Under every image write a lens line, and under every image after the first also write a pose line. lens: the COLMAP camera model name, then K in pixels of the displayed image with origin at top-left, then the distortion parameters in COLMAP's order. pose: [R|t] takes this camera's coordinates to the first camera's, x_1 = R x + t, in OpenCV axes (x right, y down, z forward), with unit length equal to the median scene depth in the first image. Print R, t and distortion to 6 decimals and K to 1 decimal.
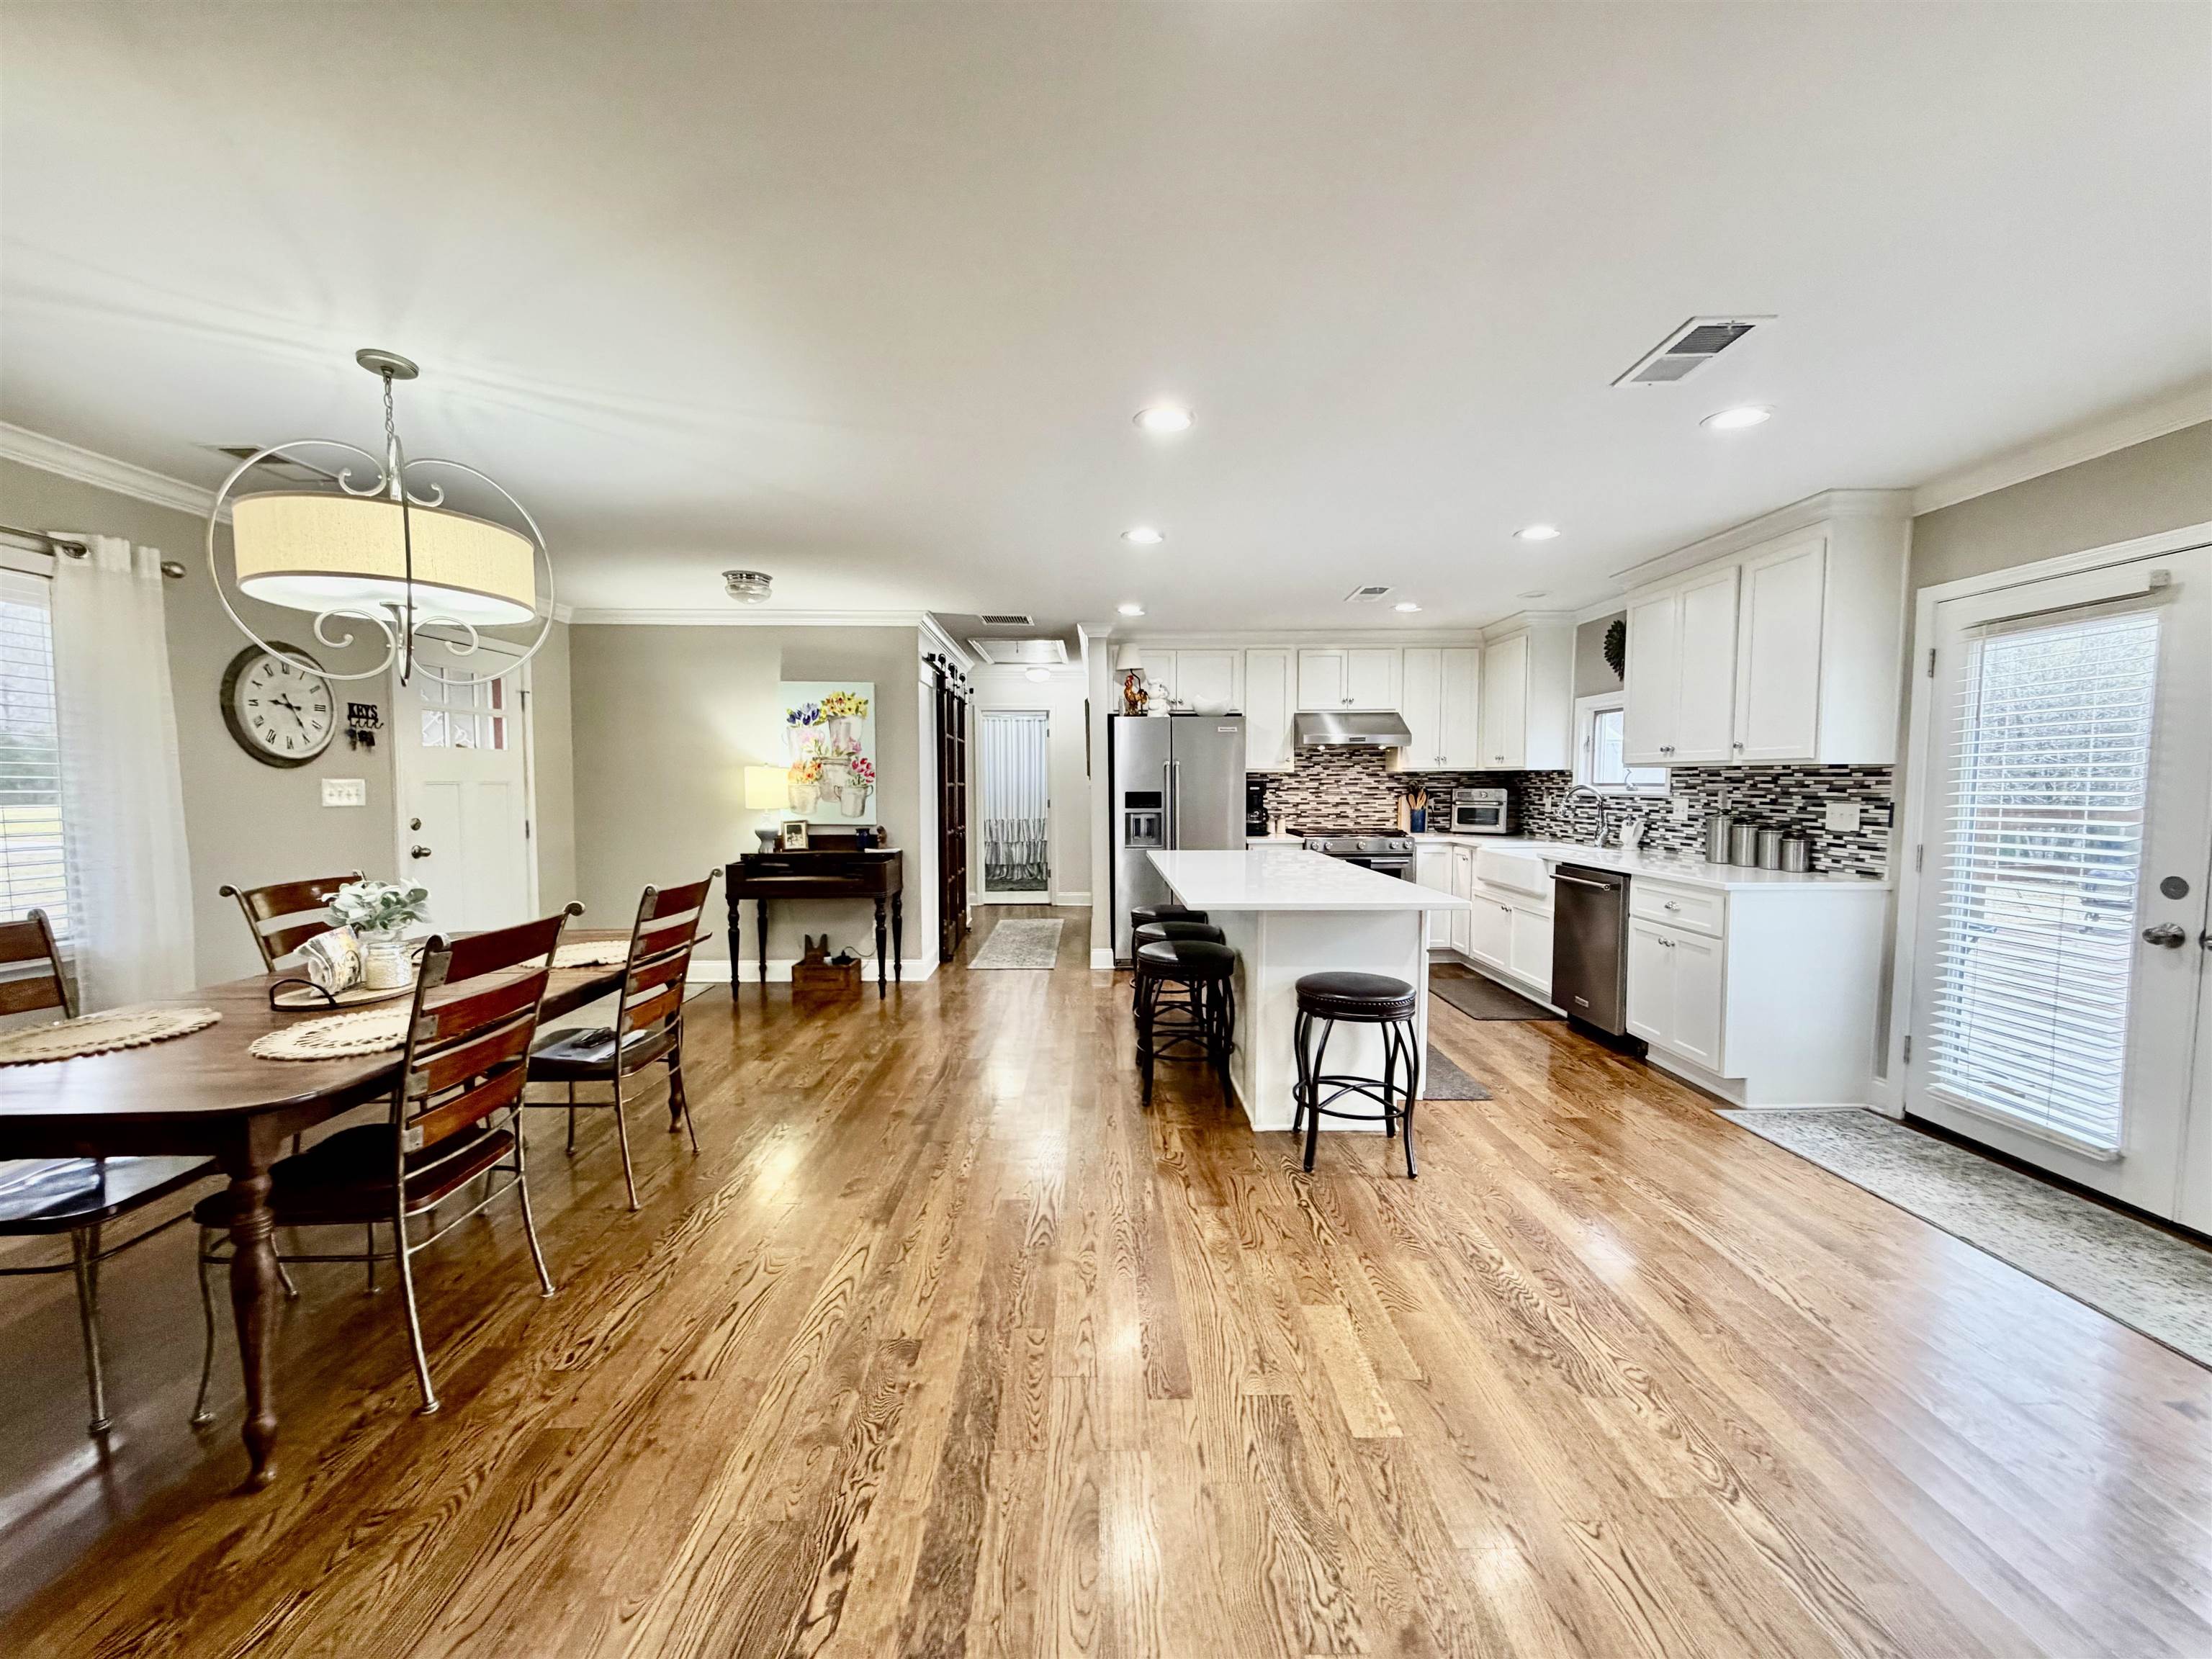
lens RADIAL K [[874.9, 0, 1101.3], [0, 874.9, 828.4], [0, 0, 1]] dist [0.000338, 0.000188]
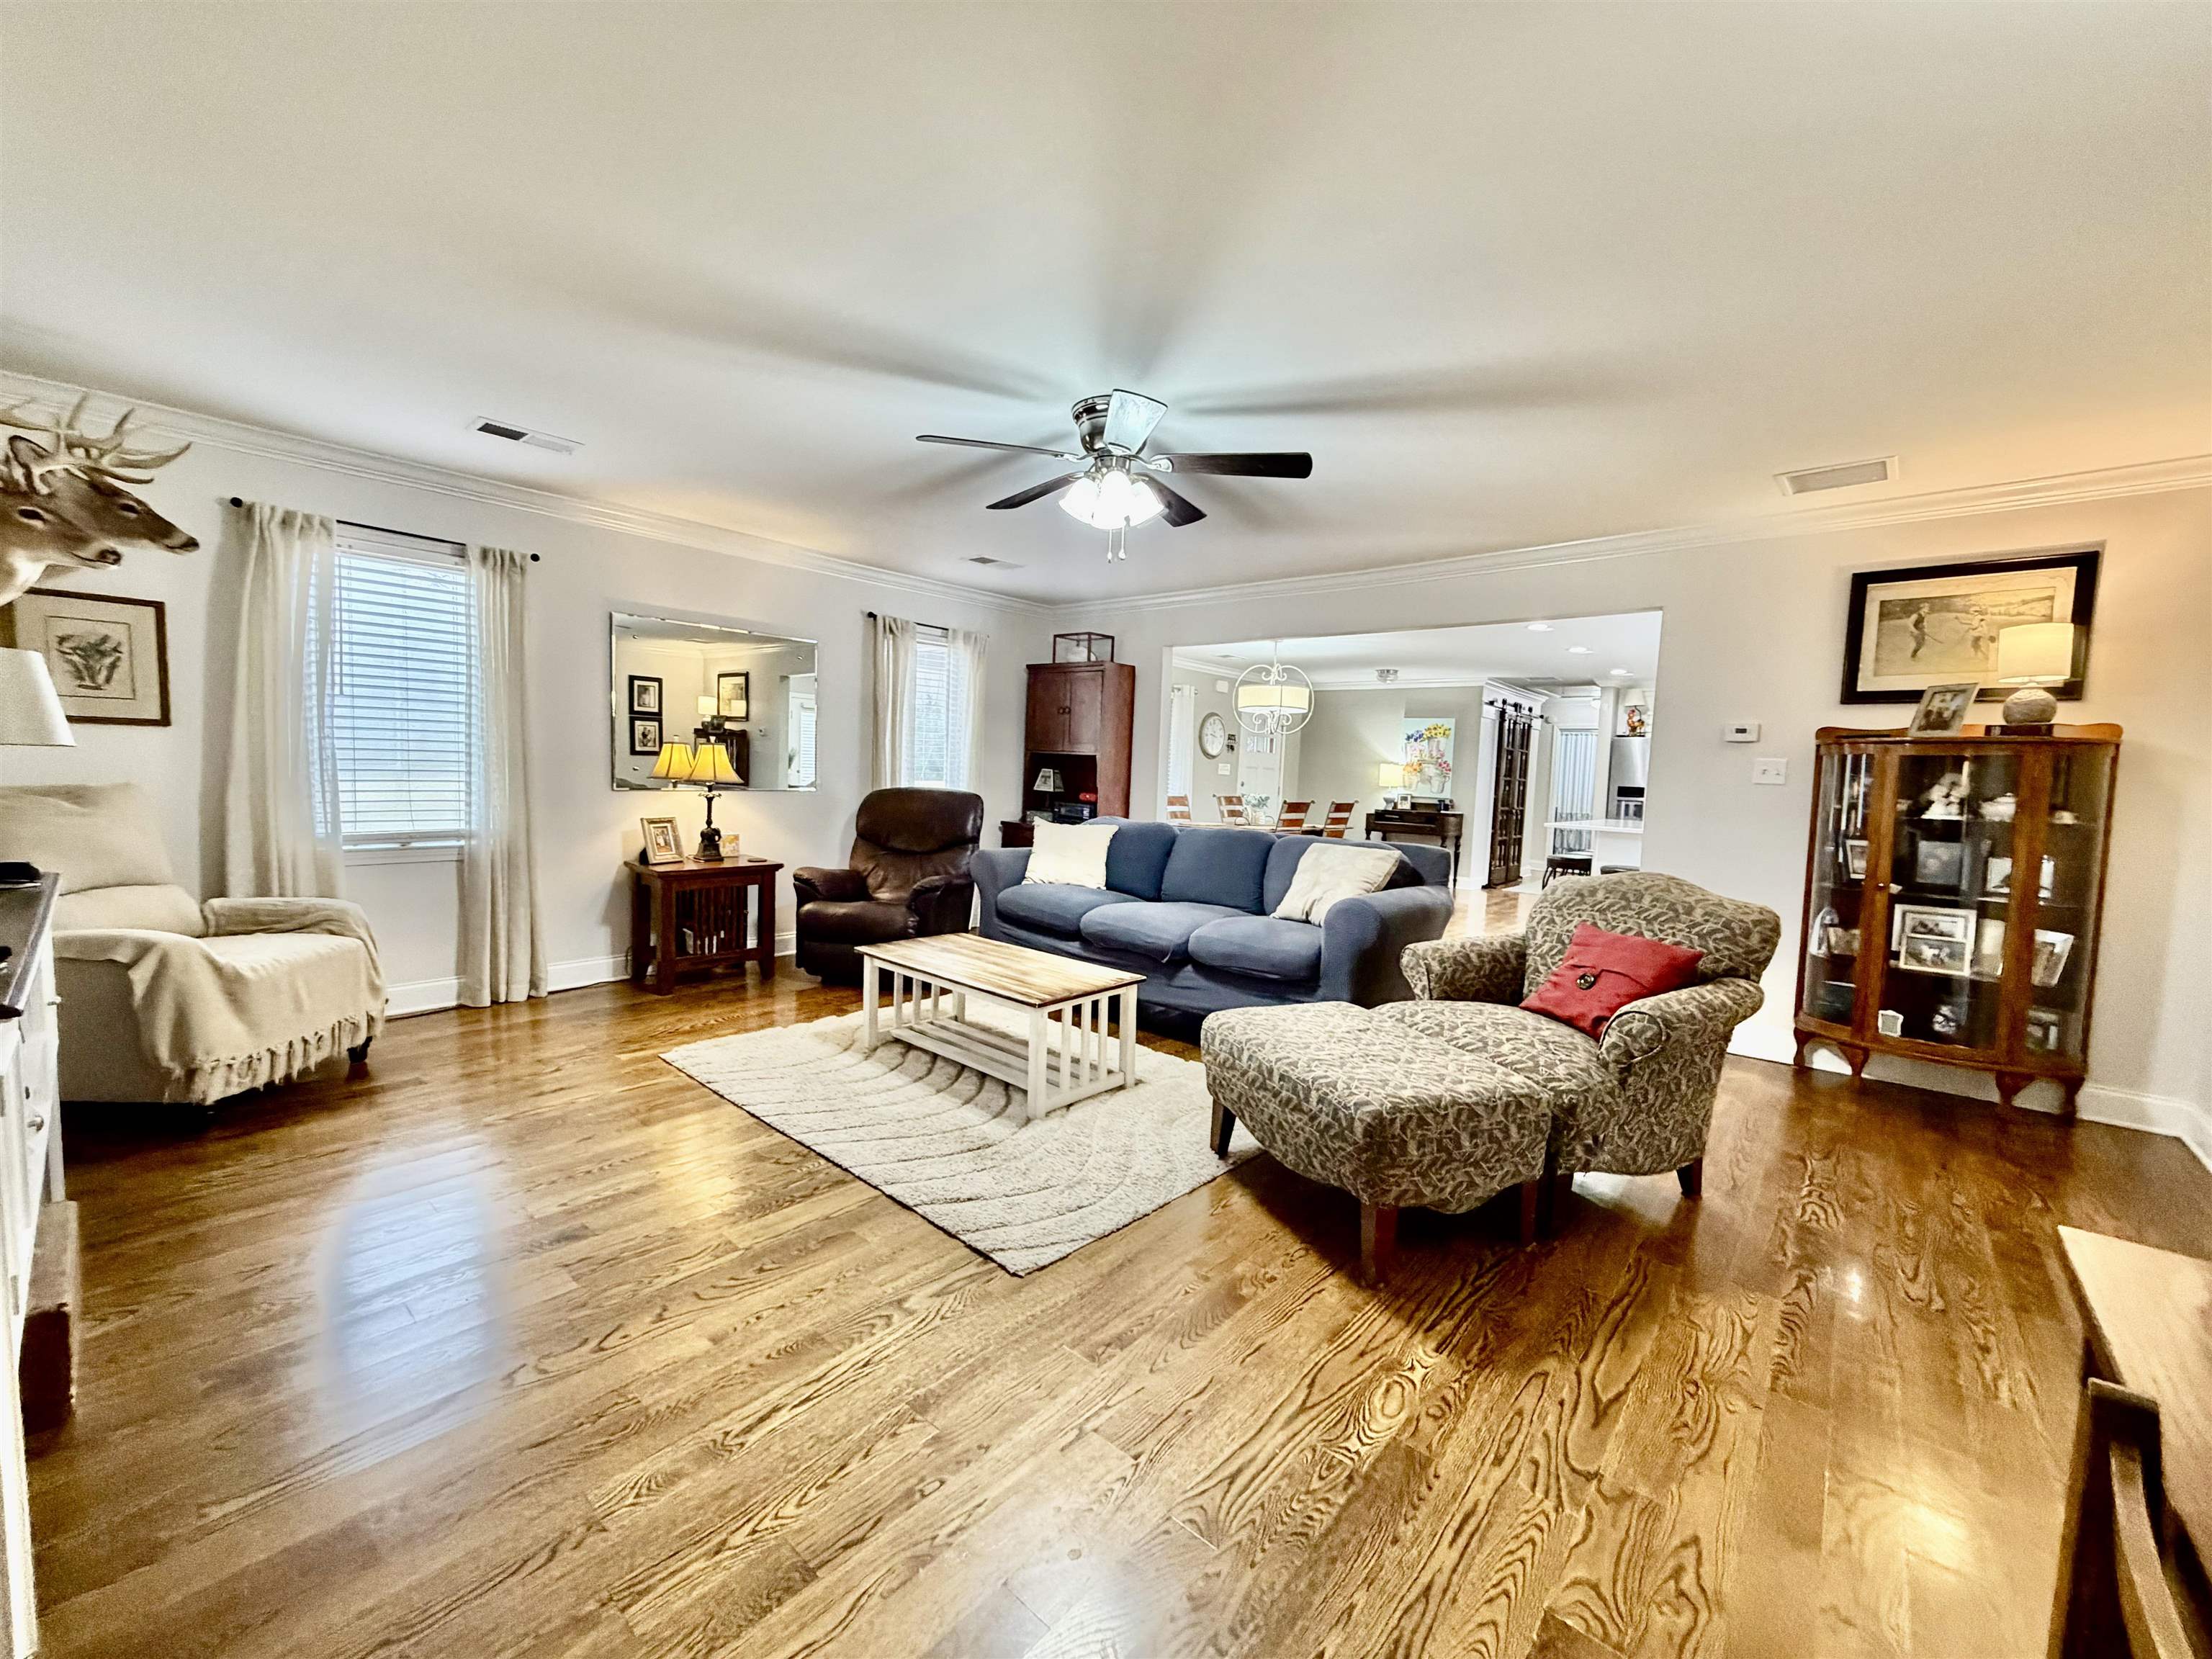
lens RADIAL K [[874.9, 0, 1104.5], [0, 874.9, 833.8], [0, 0, 1]] dist [0.000338, 0.000188]
pose [[0.746905, 0.076236, -0.660546, 0.401381], [-0.075744, 0.996694, 0.029385, 0.069091], [0.660602, 0.028084, 0.750211, -0.799692]]
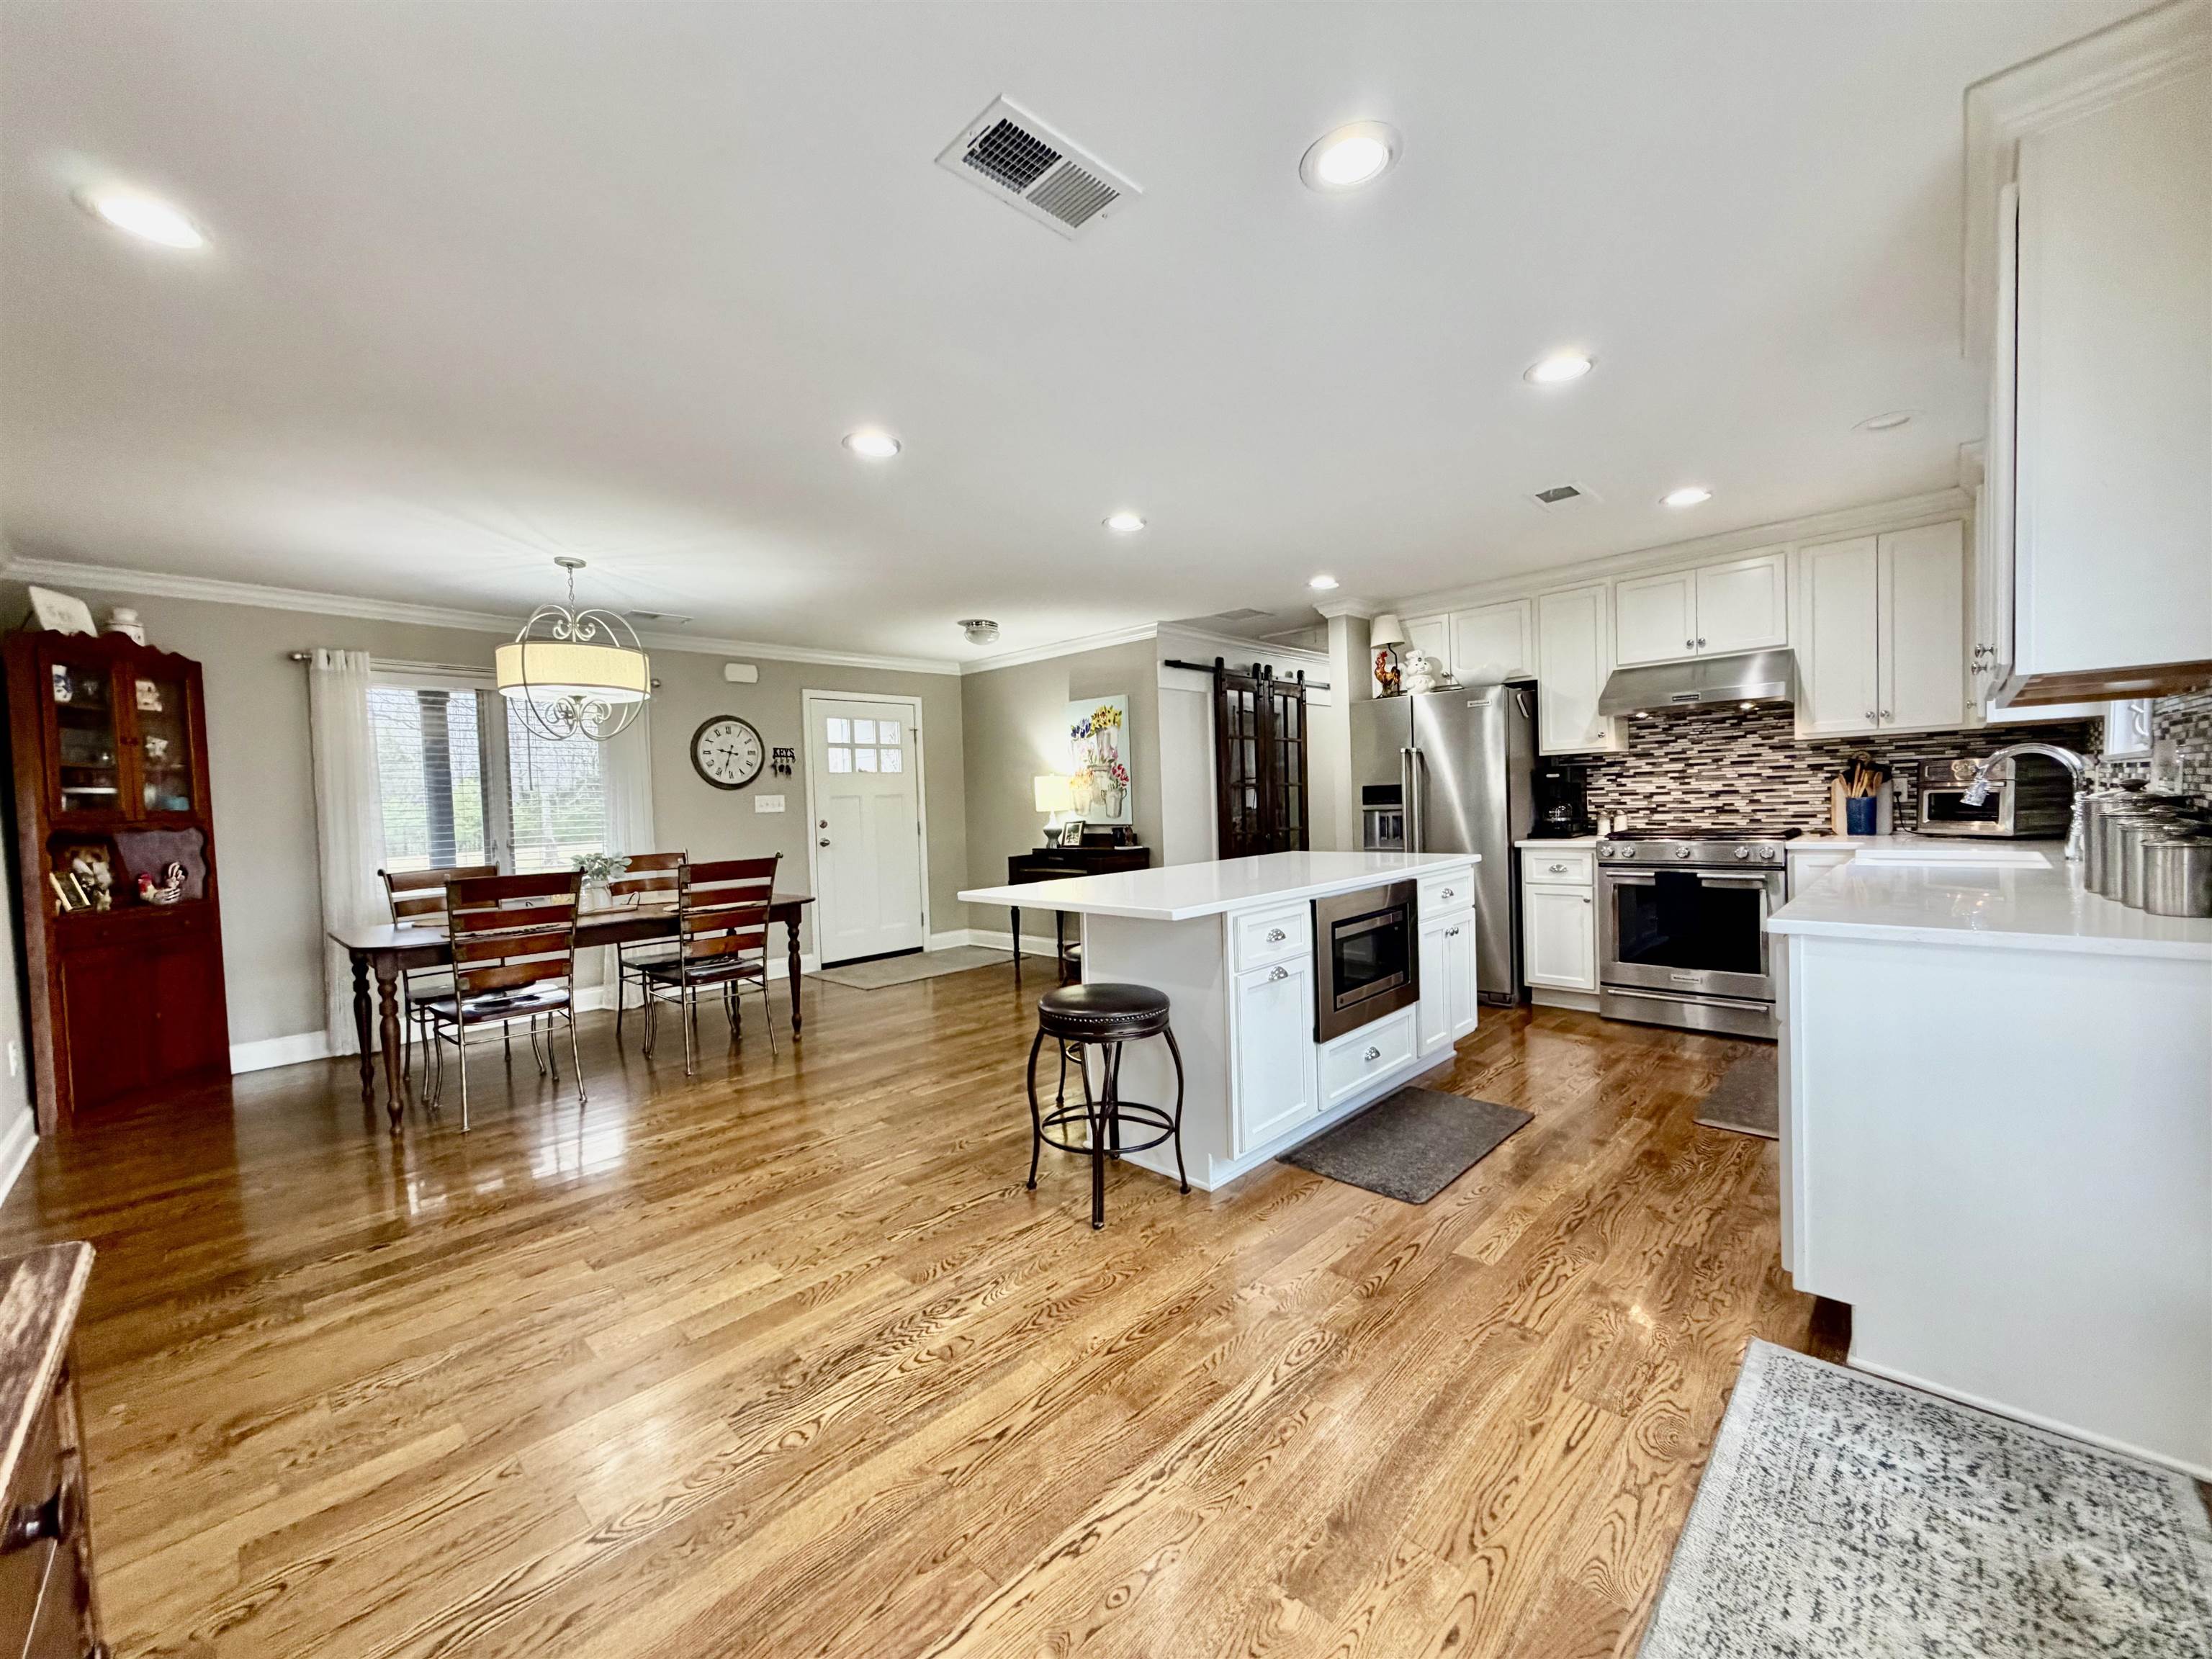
lens RADIAL K [[874.9, 0, 1098.5], [0, 874.9, 829.9], [0, 0, 1]] dist [0.000338, 0.000188]
pose [[0.705912, 0.000646, -0.708299, 0.492827], [-0.004624, 0.999982, -0.003696, 0.007021], [0.708284, 0.005884, 0.705903, 0.203680]]
